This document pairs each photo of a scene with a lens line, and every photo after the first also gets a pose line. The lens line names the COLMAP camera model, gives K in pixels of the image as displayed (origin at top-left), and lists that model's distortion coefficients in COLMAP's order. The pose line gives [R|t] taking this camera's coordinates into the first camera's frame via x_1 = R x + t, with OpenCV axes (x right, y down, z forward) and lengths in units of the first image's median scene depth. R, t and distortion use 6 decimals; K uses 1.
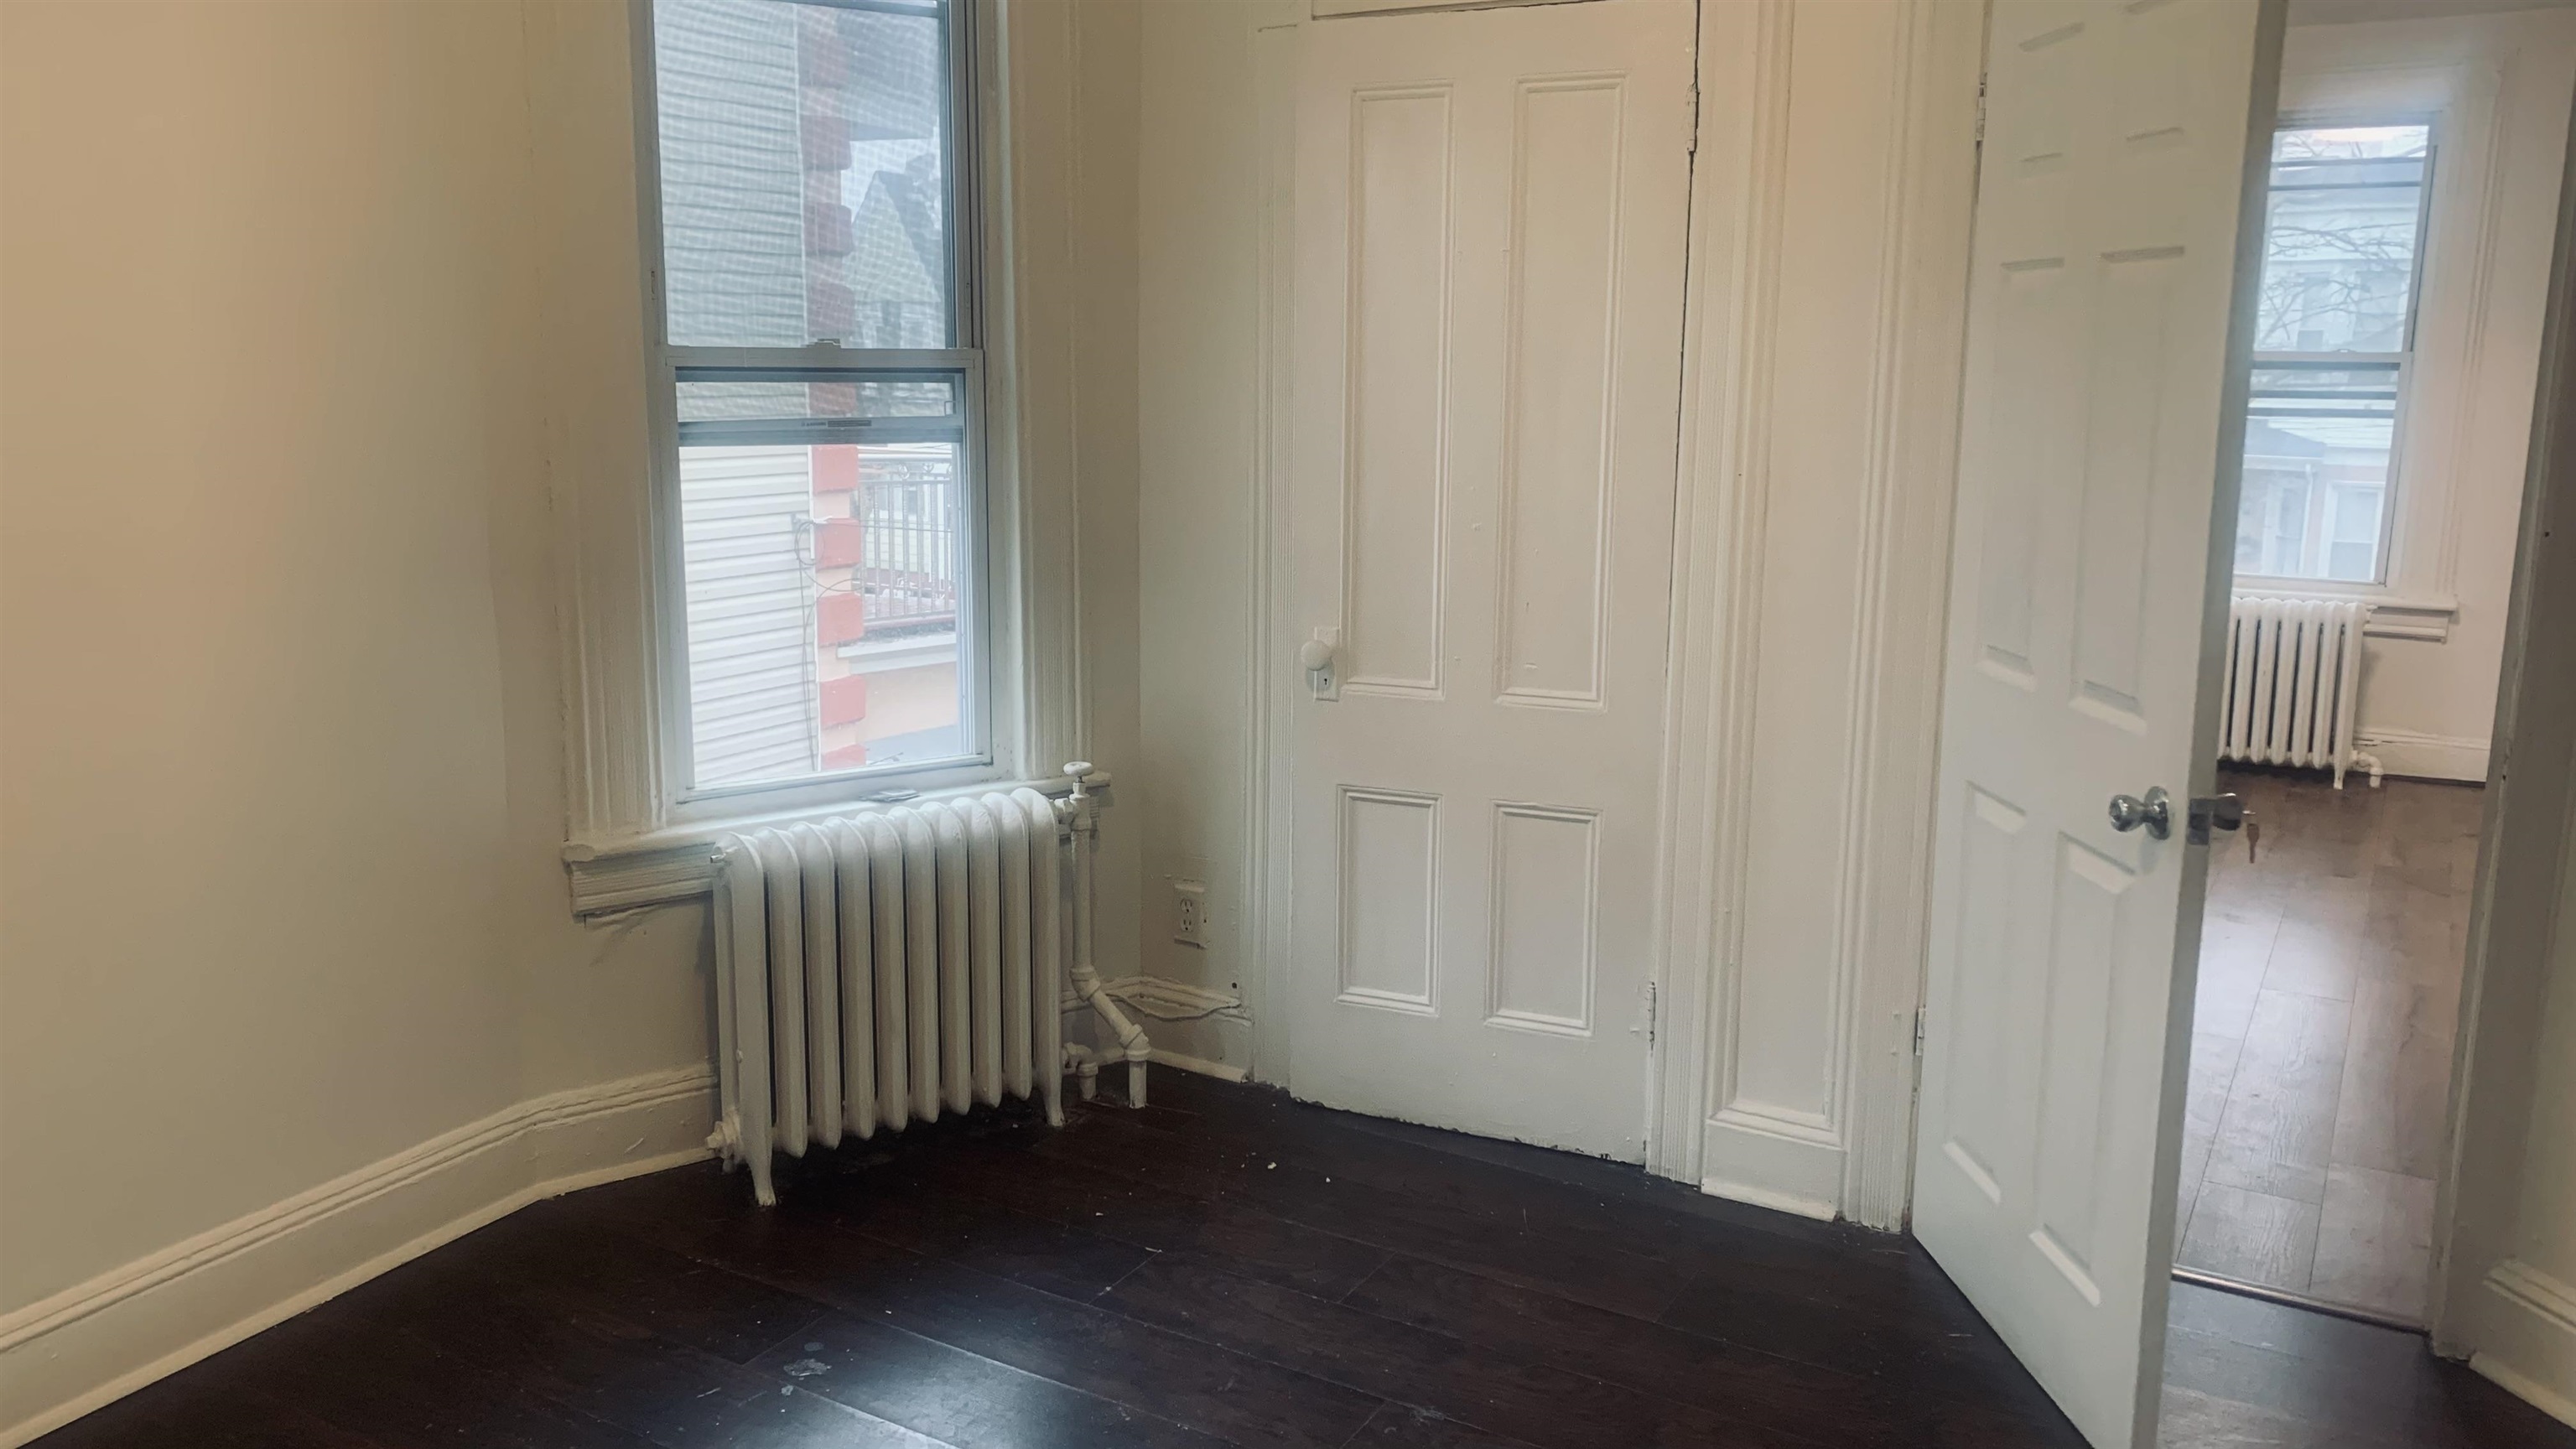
lens RADIAL K [[1977.9, 0, 1280.4], [0, 1977.9, 741.1], [0, 0, 1]] dist [0.074739, -0.084018]
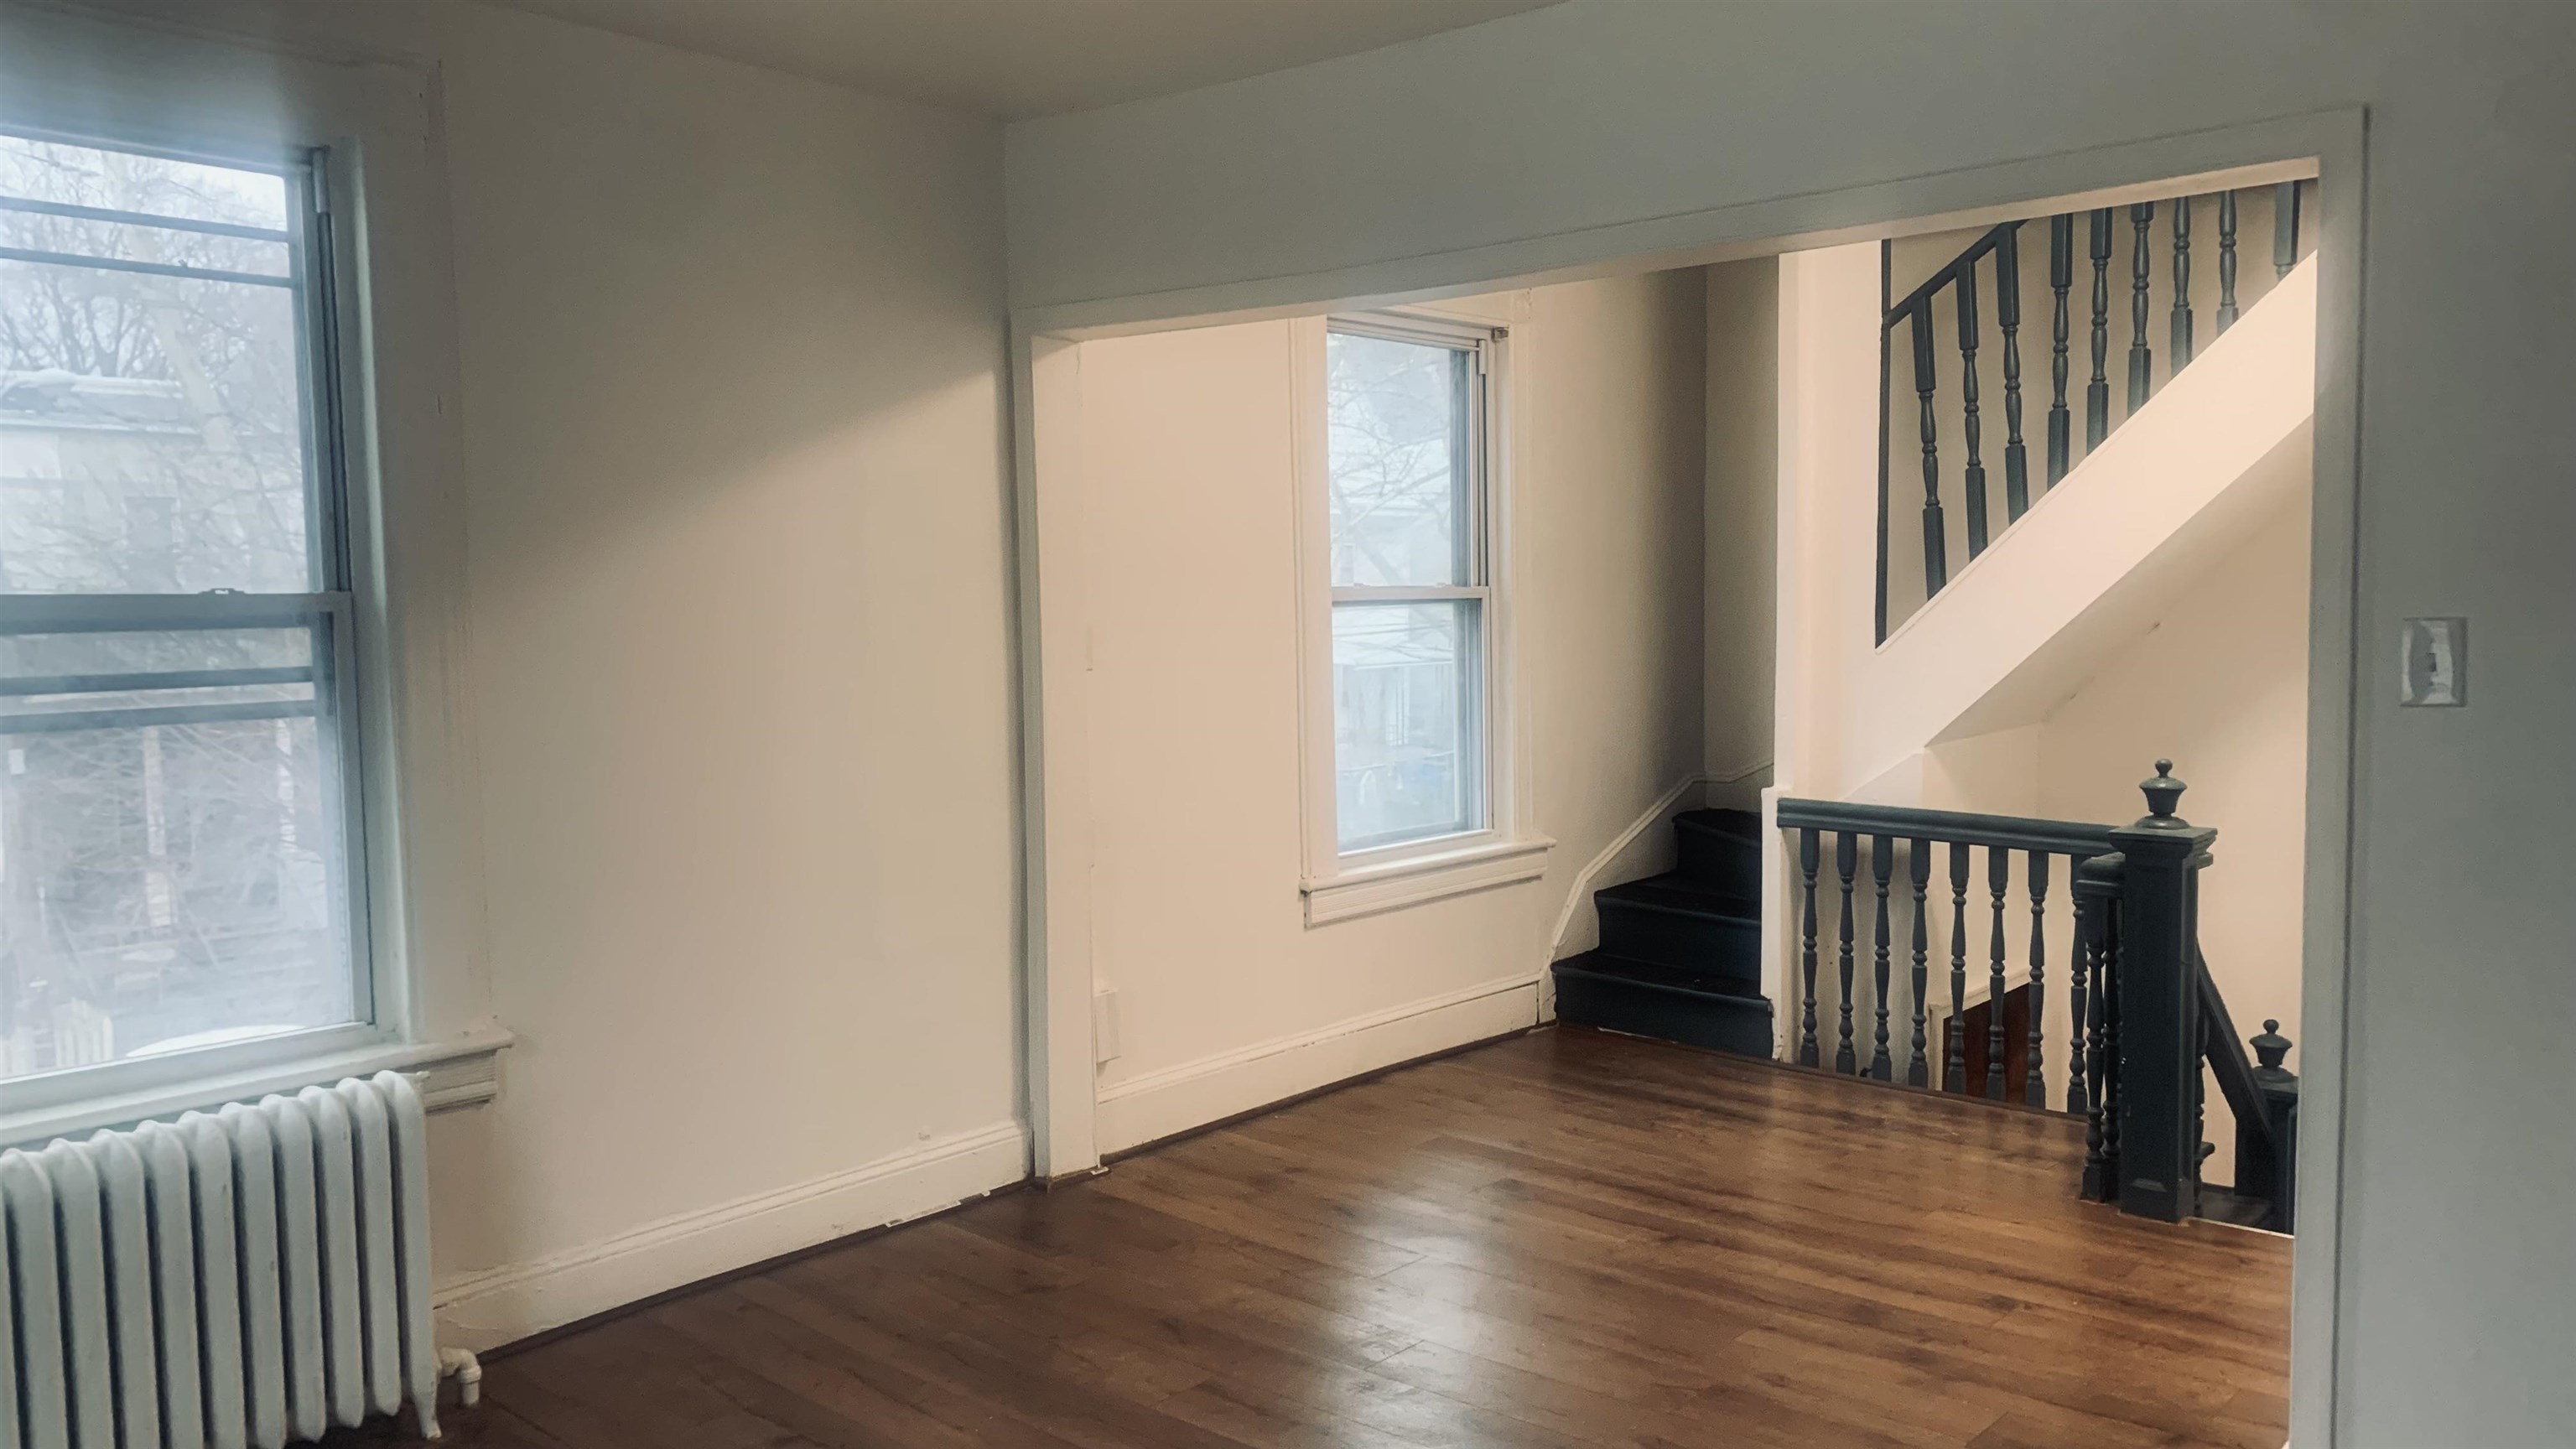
lens RADIAL K [[1977.9, 0, 1287.7], [0, 1977.9, 744.6], [0, 0, 1]] dist [0.074739, -0.084018]
pose [[0.179657, -0.090629, 0.979546, 0.082190], [0.201464, 0.978032, 0.053539, -0.131127], [-0.962879, 0.187725, 0.193969, 0.656496]]
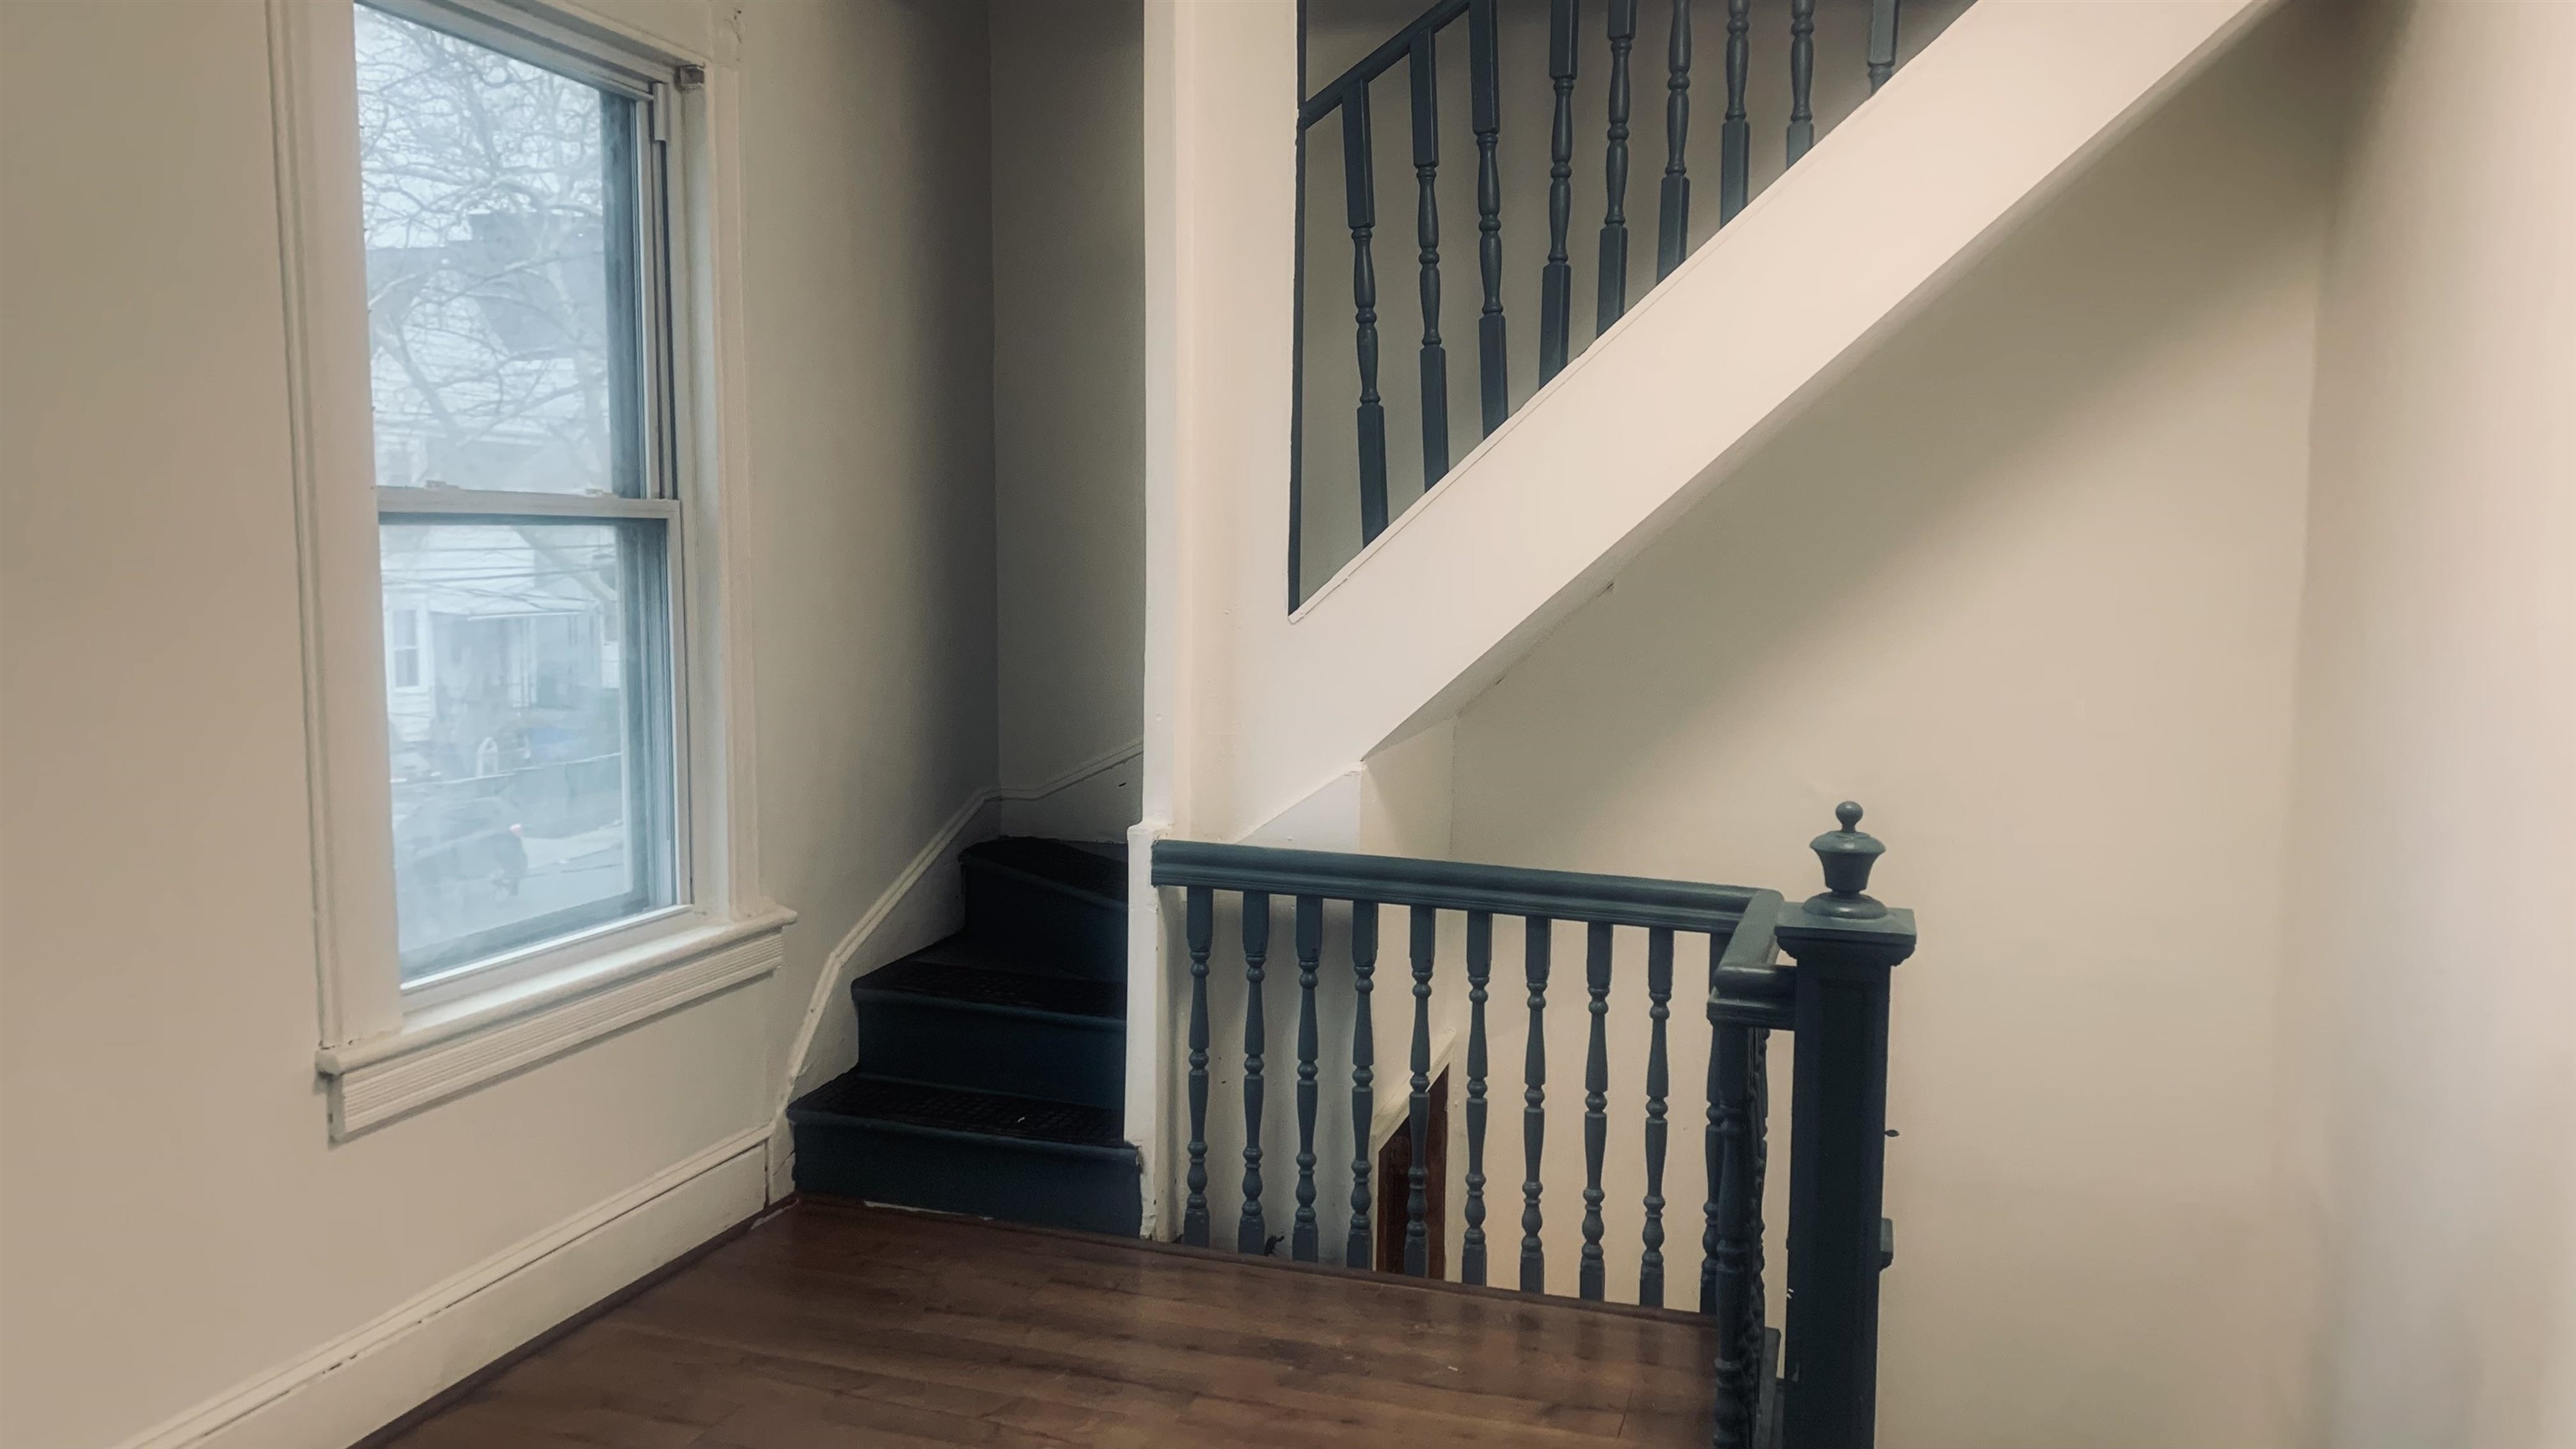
lens RADIAL K [[1977.9, 0, 1291.7], [0, 1977.9, 729.5], [0, 0, 1]] dist [0.074739, -0.084018]
pose [[-0.241879, -0.108001, 0.964277, 0.421502], [0.169058, 0.973895, 0.151485, -0.128155], [-0.955465, 0.199660, -0.217306, 0.701163]]
